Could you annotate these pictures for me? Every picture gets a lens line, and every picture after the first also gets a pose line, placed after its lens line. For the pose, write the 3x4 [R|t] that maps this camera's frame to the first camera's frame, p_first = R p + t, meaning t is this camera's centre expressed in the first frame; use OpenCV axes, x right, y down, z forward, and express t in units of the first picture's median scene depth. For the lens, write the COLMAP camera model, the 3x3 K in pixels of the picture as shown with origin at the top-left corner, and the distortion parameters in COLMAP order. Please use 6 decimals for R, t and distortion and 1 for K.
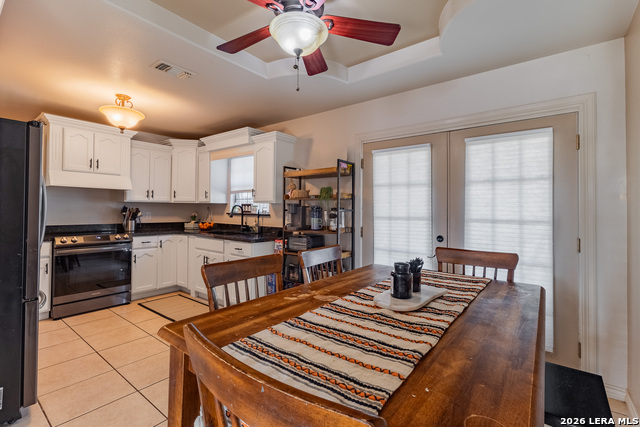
lens RADIAL K [[293.8, 0, 322.3], [0, 293.8, 211.8], [0, 0, 1]] dist [0.000406, 0.000095]
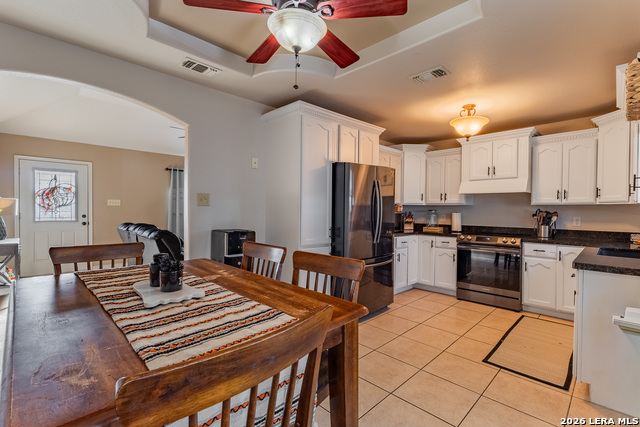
lens RADIAL K [[293.8, 0, 322.3], [0, 293.8, 211.8], [0, 0, 1]] dist [0.000406, 0.000095]
pose [[-0.127220, -0.006829, -0.991851, 0.328803], [-0.019593, 0.999798, -0.004371, 0.004781], [0.991681, 0.018878, -0.127328, 0.443473]]
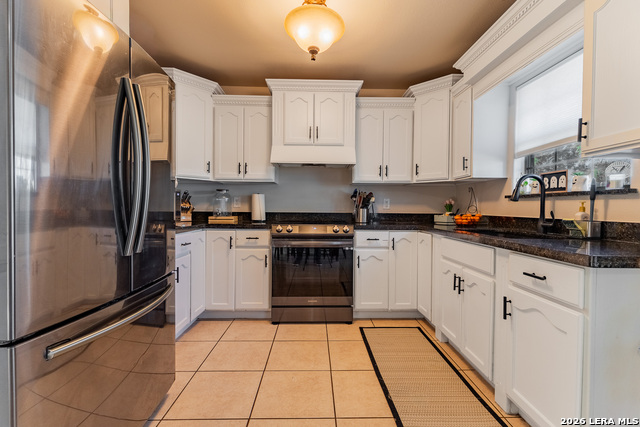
lens RADIAL K [[293.8, 0, 322.3], [0, 293.8, 211.8], [0, 0, 1]] dist [0.000406, 0.000095]
pose [[0.631179, 0.006302, -0.775612, -0.135618], [-0.007192, 0.999972, 0.002272, 0.036773], [0.775604, 0.004145, 0.631206, 0.451050]]
